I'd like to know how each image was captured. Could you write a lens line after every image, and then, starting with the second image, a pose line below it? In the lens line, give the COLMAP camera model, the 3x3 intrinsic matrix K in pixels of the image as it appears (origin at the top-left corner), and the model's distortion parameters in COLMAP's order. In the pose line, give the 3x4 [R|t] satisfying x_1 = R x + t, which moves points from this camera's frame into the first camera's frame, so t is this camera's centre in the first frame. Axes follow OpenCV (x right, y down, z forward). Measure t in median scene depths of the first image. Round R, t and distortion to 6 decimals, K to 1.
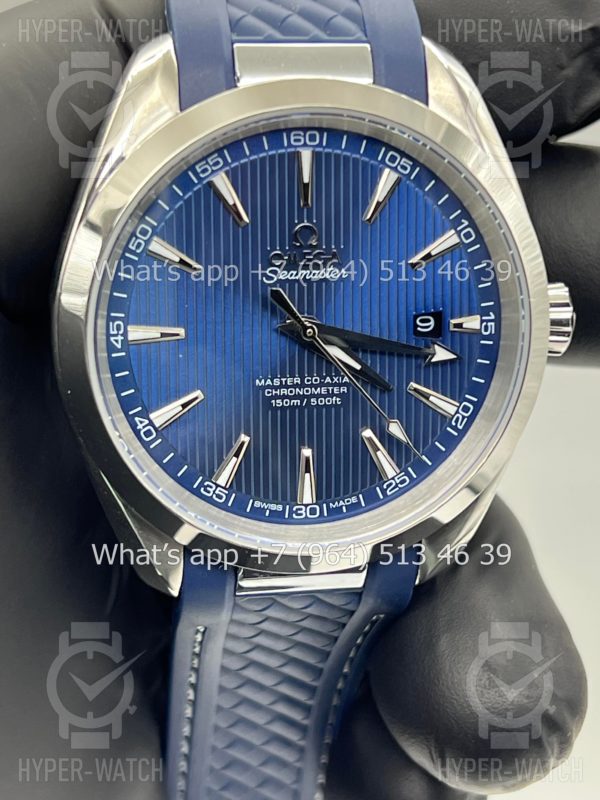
lens RADIAL K [[1888.5, 0, 296.8], [0, 1888.5, 395.9], [0, 0, 1]] dist [0.295067, 0.000000]
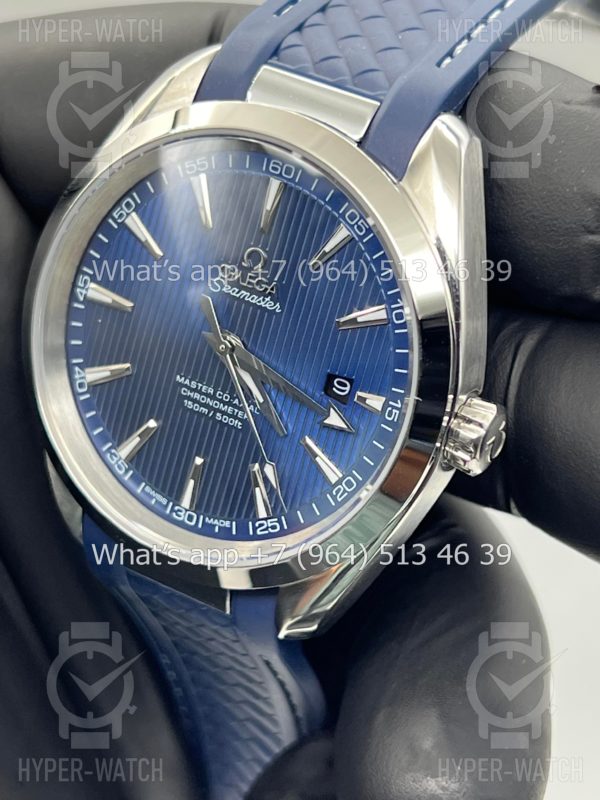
lens RADIAL K [[1888.5, 0, 298.5], [0, 1888.5, 401.3], [0, 0, 1]] dist [0.295067, 0.000000]
pose [[0.762346, 0.354080, -0.541715, 0.596554], [-0.377590, 0.923167, 0.072031, -0.095114], [0.525598, 0.149634, 0.837470, 0.163656]]
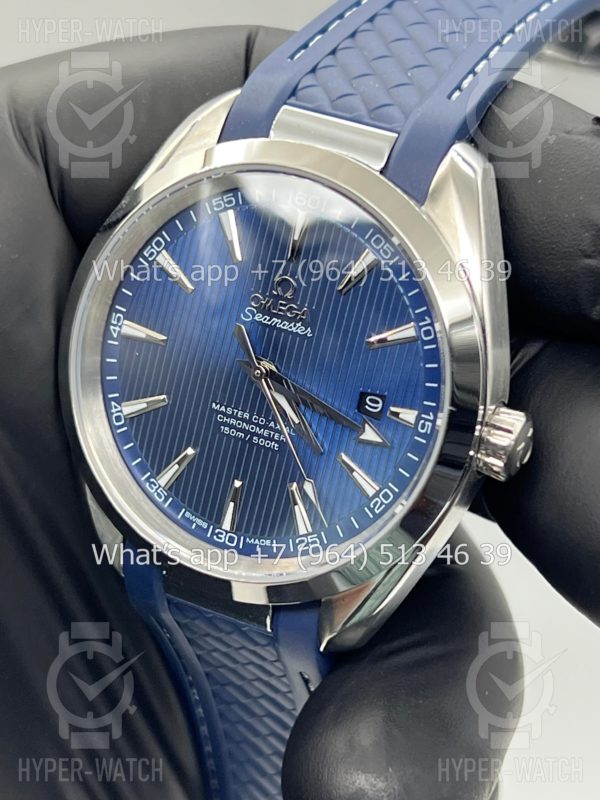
lens RADIAL K [[1888.5, 0, 302.7], [0, 1888.5, 403.2], [0, 0, 1]] dist [0.295067, 0.000000]
pose [[0.802589, 0.291455, -0.520485, 0.584173], [-0.334688, 0.942258, 0.011545, -0.038031], [0.493797, 0.164934, 0.853792, 0.095620]]
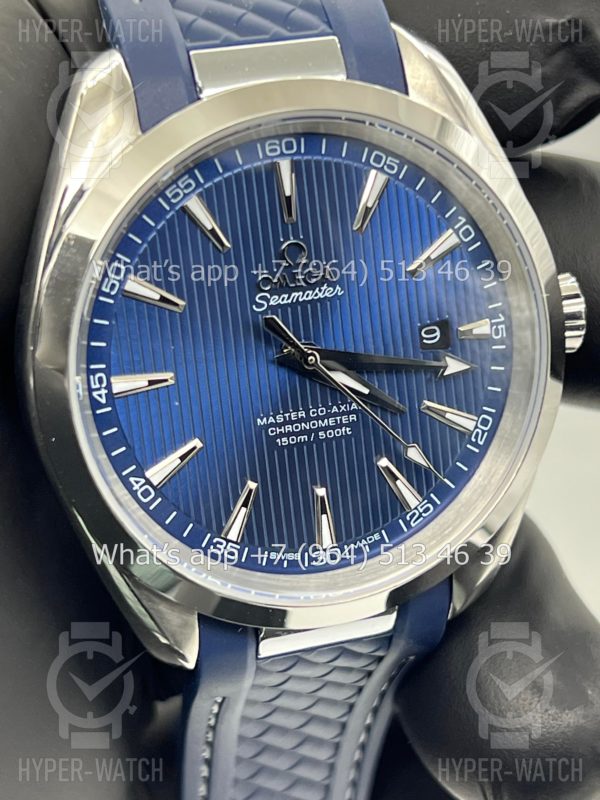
lens RADIAL K [[1888.5, 0, 300.9], [0, 1888.5, 399.8], [0, 0, 1]] dist [0.295067, 0.000000]
pose [[0.988915, -0.122605, 0.083752, -0.074997], [0.123024, 0.992404, 0.000166, -0.015195], [-0.083136, 0.010139, 0.996487, 0.099617]]
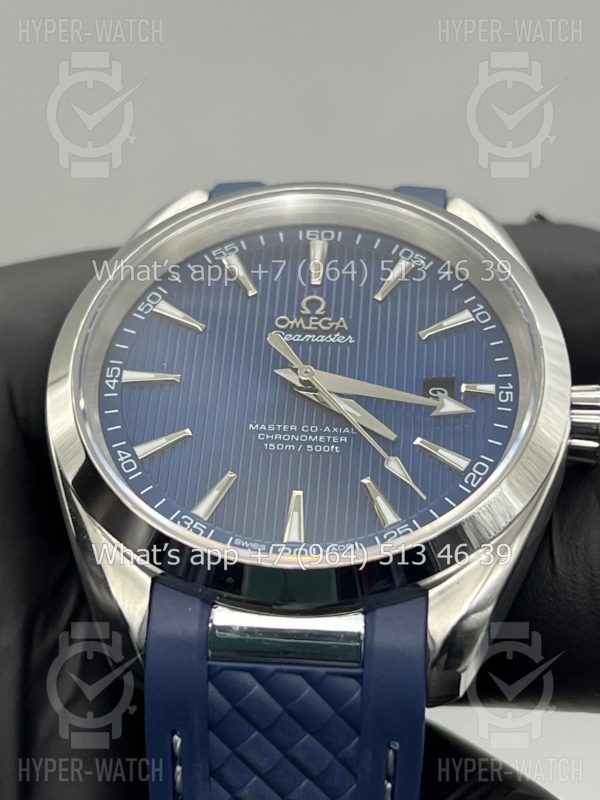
lens RADIAL K [[1888.5, 0, 294.2], [0, 1888.5, 403.9], [0, 0, 1]] dist [0.295067, 0.000000]
pose [[0.972112, -0.065769, -0.225108, 0.212396], [-0.117038, 0.695743, -0.708692, 0.648293], [0.203227, 0.715273, 0.668643, 0.364560]]
